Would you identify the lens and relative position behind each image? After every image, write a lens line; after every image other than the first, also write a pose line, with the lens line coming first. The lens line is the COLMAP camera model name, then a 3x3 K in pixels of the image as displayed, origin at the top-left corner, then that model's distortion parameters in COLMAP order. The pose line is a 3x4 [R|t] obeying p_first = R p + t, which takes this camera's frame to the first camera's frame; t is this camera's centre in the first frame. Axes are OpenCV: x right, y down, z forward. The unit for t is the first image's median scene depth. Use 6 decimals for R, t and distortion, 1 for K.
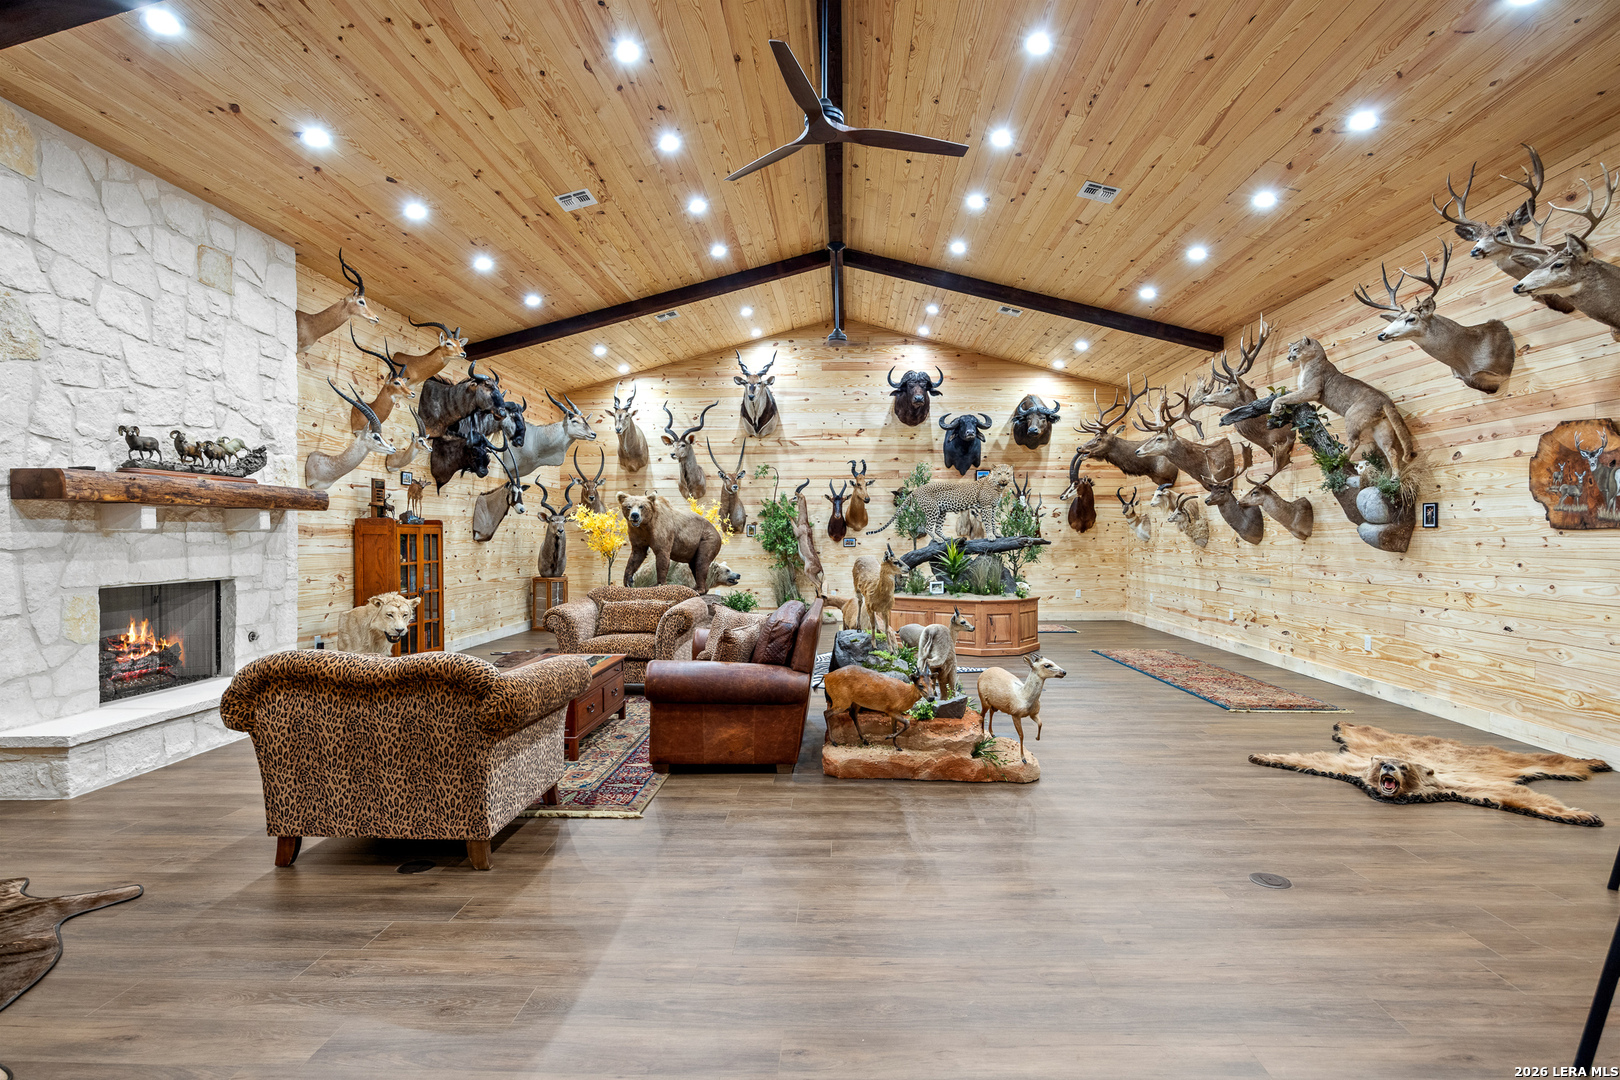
lens RADIAL K [[837.5, 0, 813.2], [0, 837.5, 547.3], [0, 0, 1]] dist [-0.001760, -0.000331]
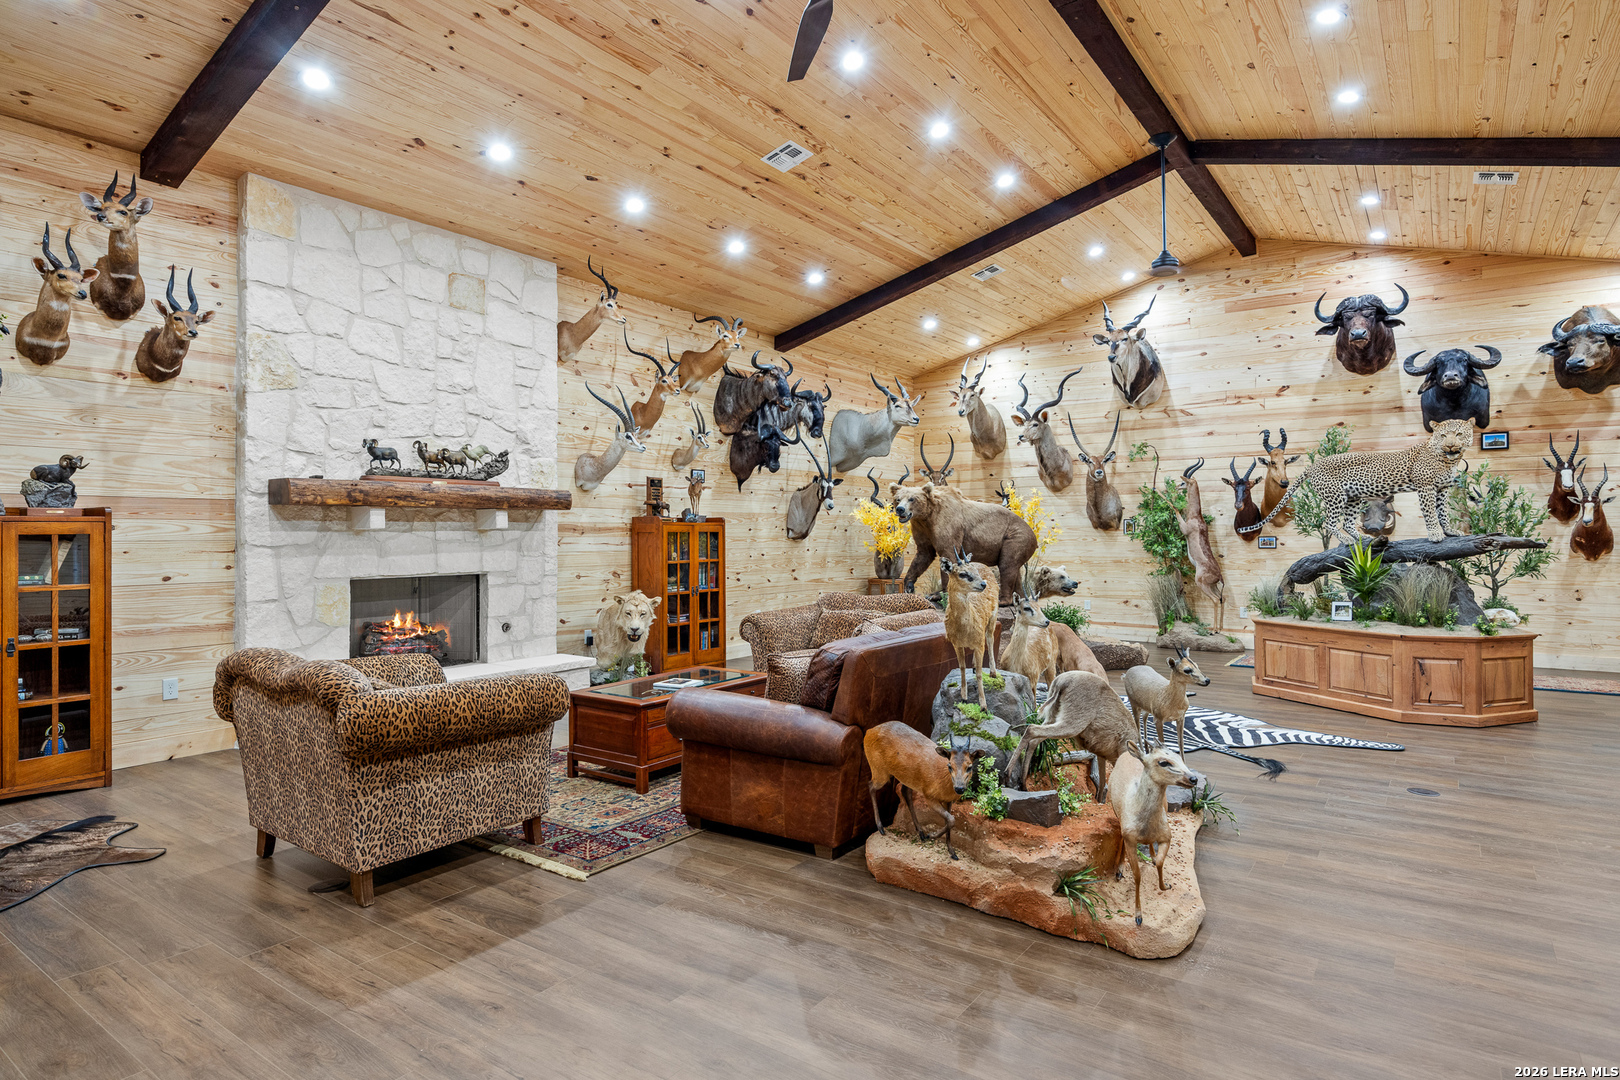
lens RADIAL K [[902.2, 0, 808.9], [0, 902.2, 530.0], [0, 0, 1]] dist [-0.002575, -0.000932]
pose [[0.829217, -0.002173, -0.558922, 0.272474], [-0.007120, 0.999870, -0.014451, -0.004553], [0.558881, 0.015963, 0.829094, 0.226132]]
